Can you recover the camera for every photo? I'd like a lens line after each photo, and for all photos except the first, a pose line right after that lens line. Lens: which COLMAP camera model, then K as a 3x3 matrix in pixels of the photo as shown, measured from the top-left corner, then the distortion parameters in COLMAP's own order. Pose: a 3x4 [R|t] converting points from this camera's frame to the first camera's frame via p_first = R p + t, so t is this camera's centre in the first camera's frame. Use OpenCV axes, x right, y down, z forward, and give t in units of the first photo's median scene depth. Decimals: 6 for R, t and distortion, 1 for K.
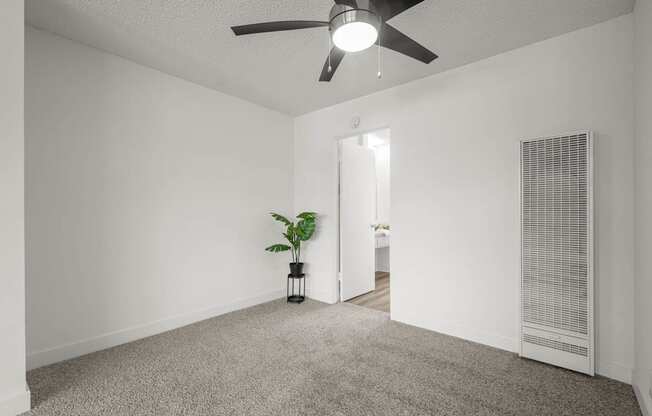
lens RADIAL K [[267.1, 0, 322.7], [0, 267.1, 213.7], [0, 0, 1]] dist [0.000439, 0.000149]
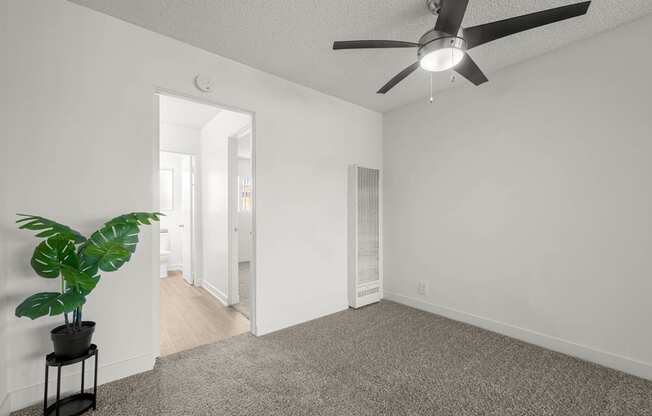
lens RADIAL K [[267.1, 0, 322.7], [0, 267.1, 213.7], [0, 0, 1]] dist [0.000439, 0.000149]
pose [[0.191836, 0.002253, 0.981424, -0.787376], [0.005895, 0.999977, -0.003447, 0.003863], [-0.981409, 0.006447, 0.191818, 0.913636]]
